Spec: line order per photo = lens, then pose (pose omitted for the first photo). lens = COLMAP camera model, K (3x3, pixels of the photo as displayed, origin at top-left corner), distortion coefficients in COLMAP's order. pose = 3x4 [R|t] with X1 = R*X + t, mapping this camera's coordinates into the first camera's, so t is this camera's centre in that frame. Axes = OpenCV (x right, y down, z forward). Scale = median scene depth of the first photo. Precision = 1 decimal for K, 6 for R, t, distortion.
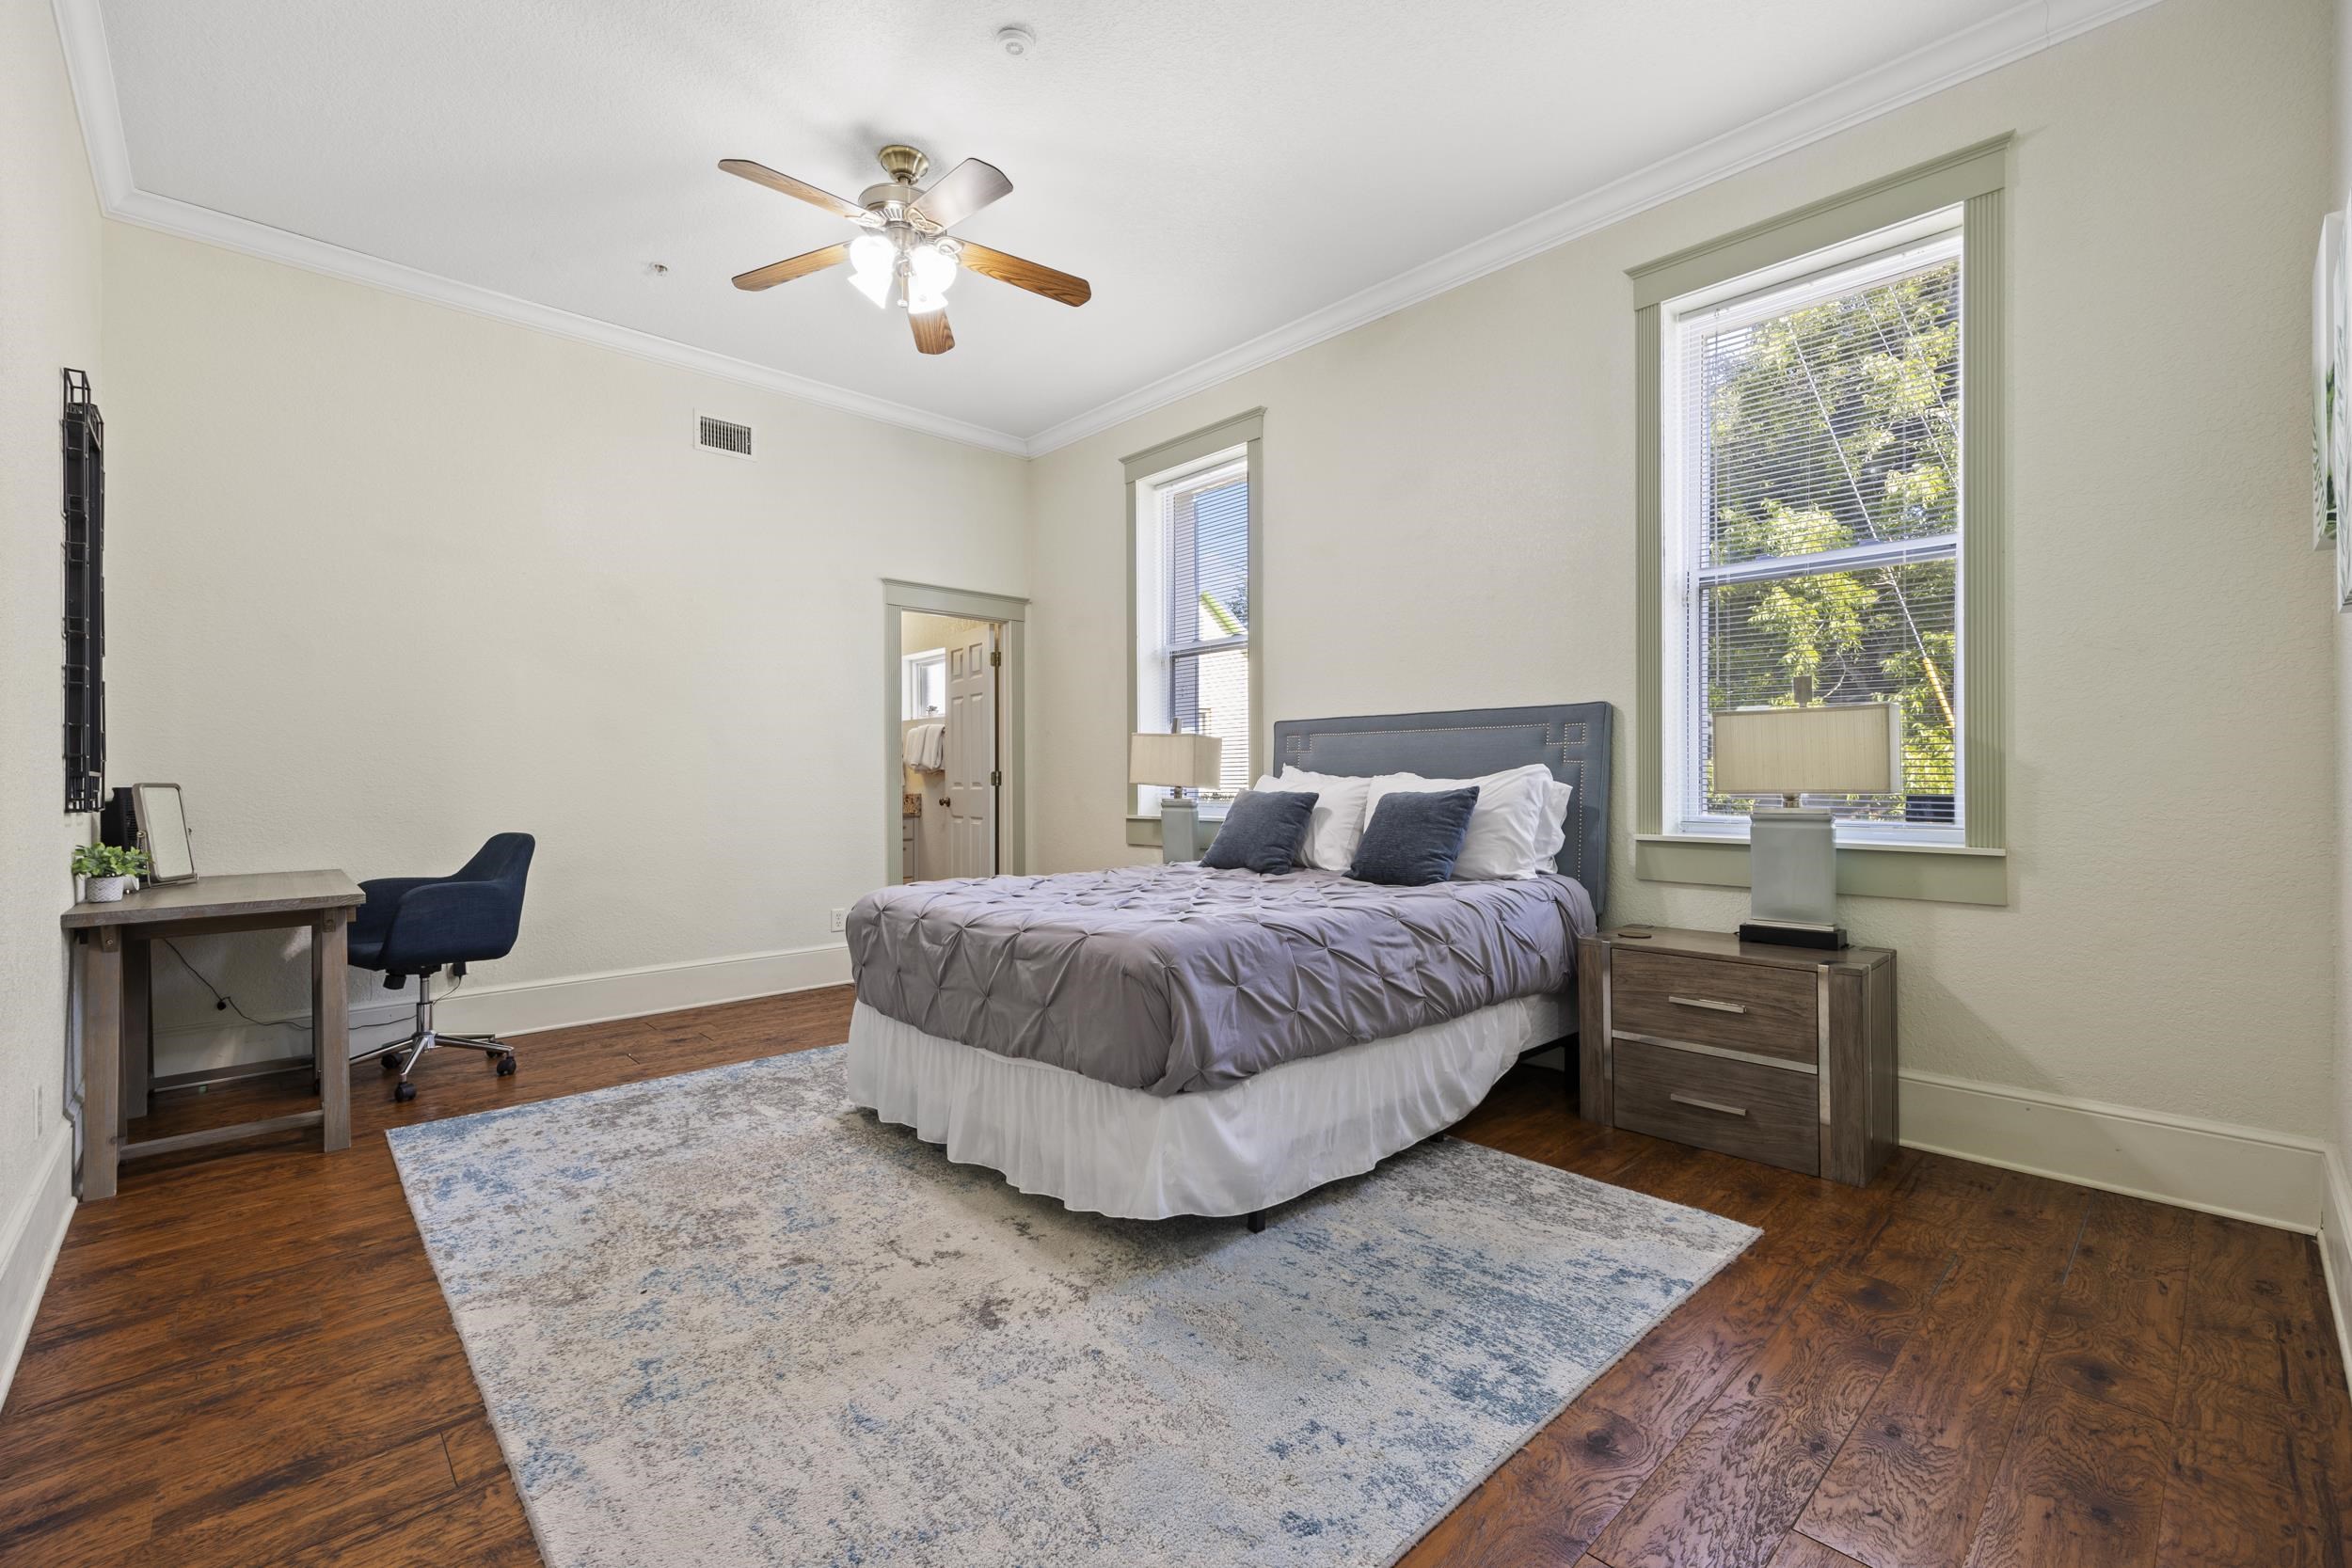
lens RADIAL K [[967.9, 0, 1174.2], [0, 967.9, 775.8], [0, 0, 1]] dist [-0.002125, -0.000163]
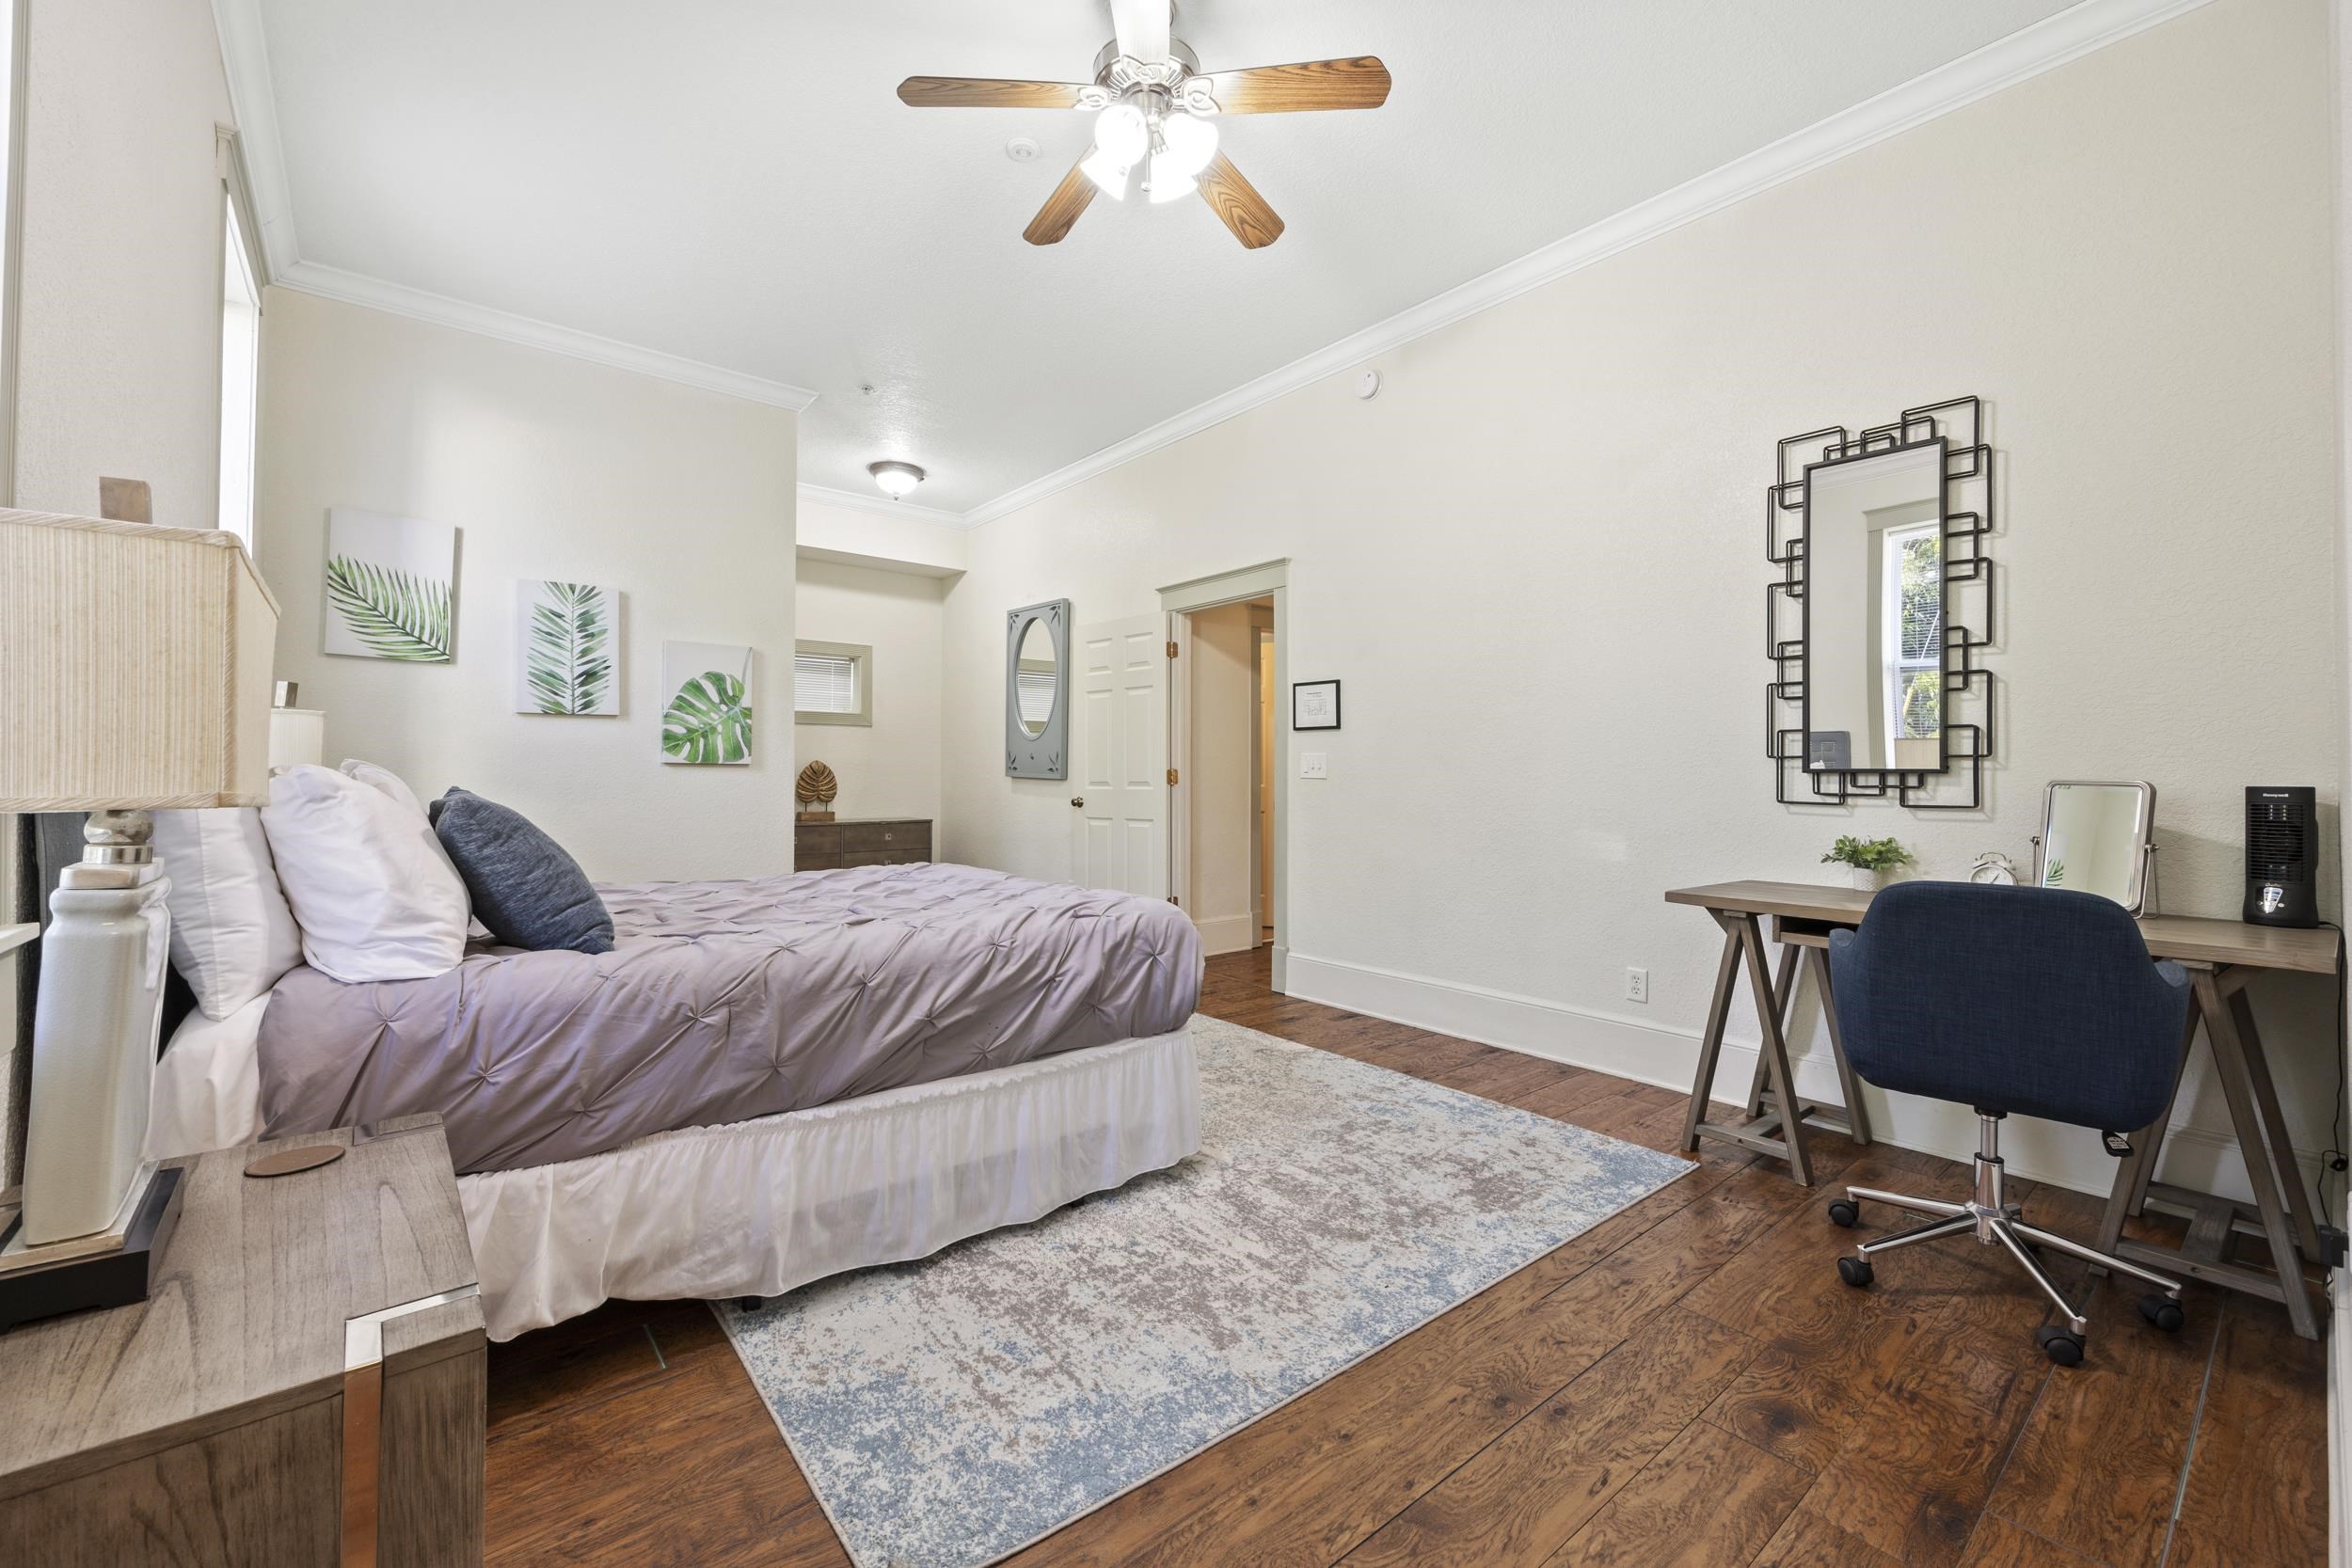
lens RADIAL K [[967.9, 0, 1177.4], [0, 967.9, 774.7], [0, 0, 1]] dist [-0.002125, -0.000163]
pose [[-0.997682, 0.002612, 0.067999, -0.384360], [0.002176, 0.999977, -0.006485, 0.006881], [-0.068014, -0.006322, -0.997664, 1.909647]]
